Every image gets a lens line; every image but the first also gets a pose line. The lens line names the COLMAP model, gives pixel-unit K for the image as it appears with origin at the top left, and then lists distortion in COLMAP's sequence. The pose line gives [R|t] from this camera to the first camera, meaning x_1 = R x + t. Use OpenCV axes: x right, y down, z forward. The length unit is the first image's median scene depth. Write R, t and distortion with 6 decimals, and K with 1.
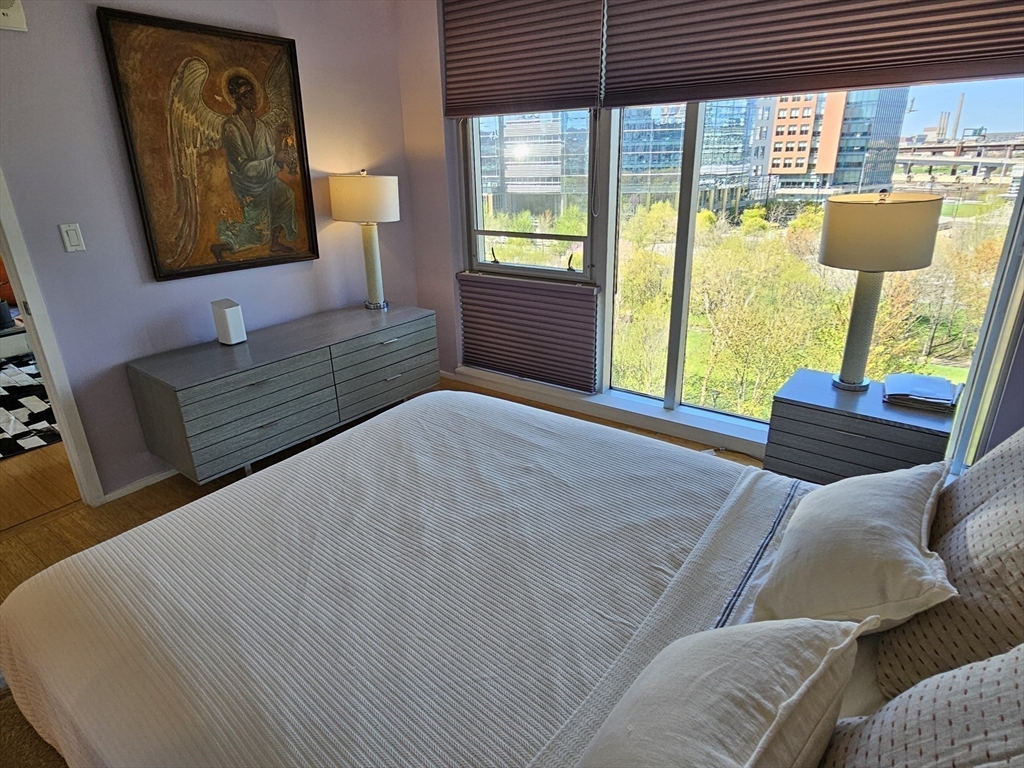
lens RADIAL K [[590.1, 0, 514.4], [0, 590.1, 386.9], [0, 0, 1]] dist [0.000672, -0.002719]
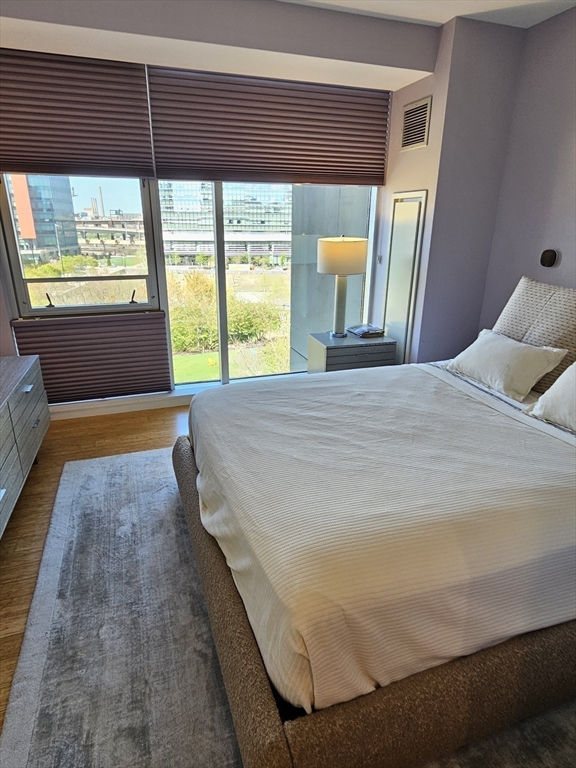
lens RADIAL K [[442.6, 0, 286.1], [0, 442.6, 387.4], [0, 0, 1]] dist [0.000672, -0.002719]
pose [[0.567336, -0.262400, 0.780562, -0.510898], [0.280156, 0.952836, 0.116687, -0.041675], [-0.774366, 0.152478, 0.614091, 0.179471]]
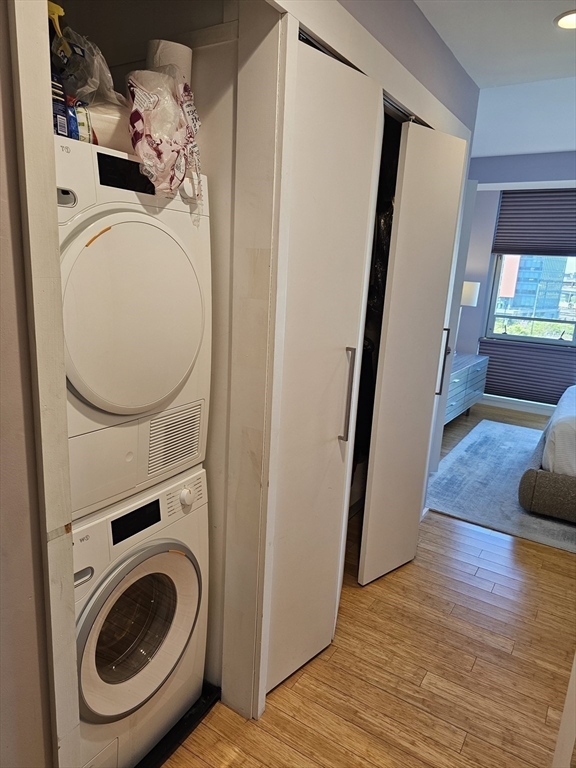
lens RADIAL K [[518.8, 0, 284.2], [0, 518.8, 384.7], [0, 0, 1]] dist [0.030155, -0.015286]
pose [[0.995107, 0.059372, 0.078980, -0.868601], [-0.047100, 0.987705, -0.149066, 0.219762], [-0.086859, 0.144617, 0.985668, -0.495332]]
